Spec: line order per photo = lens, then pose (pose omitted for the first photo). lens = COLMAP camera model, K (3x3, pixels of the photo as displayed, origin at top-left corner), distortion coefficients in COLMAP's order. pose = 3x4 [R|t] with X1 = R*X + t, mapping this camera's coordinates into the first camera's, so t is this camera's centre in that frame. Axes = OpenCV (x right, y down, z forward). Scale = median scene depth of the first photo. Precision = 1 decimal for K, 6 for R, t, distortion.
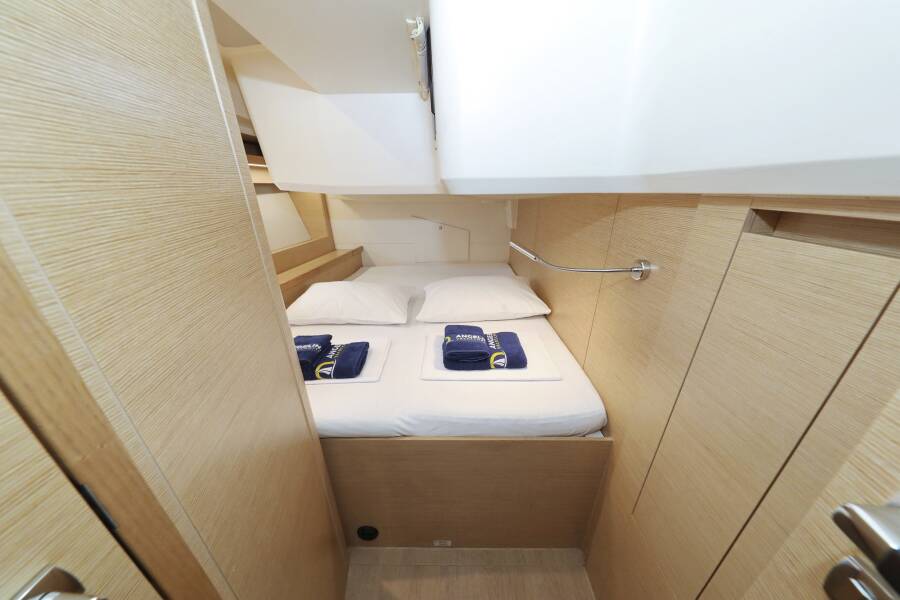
lens RADIAL K [[278.2, 0, 450.0], [0, 278.2, 300.0], [0, 0, 1]] dist [-0.000235, -0.000012]
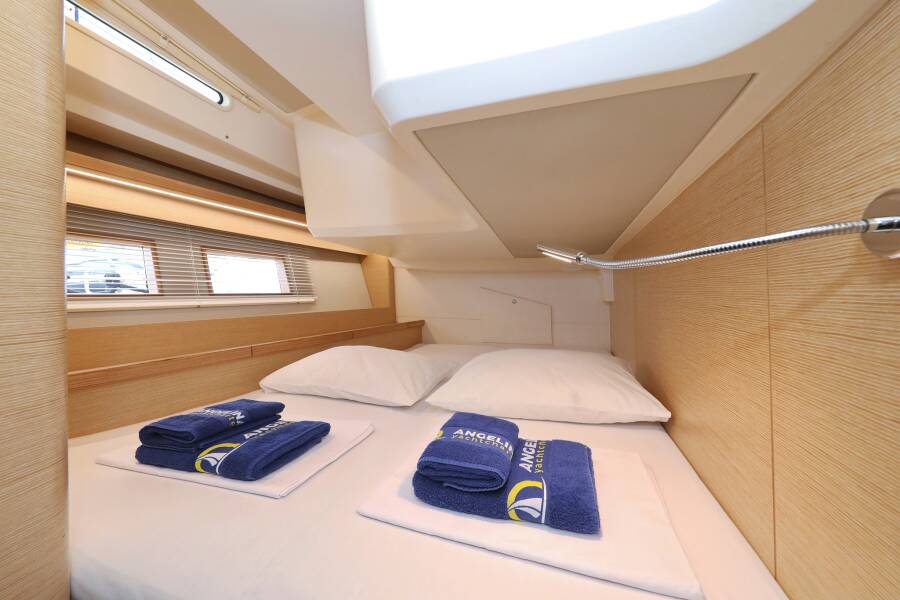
lens RADIAL K [[308.2, 0, 452.0], [0, 308.2, 289.2], [0, 0, 1]] dist [-0.000404, -0.000038]
pose [[0.953491, 0.004803, -0.301382, 0.173681], [-0.107172, 0.939938, -0.324084, 0.060274], [0.281724, 0.341311, 0.896738, 0.343679]]
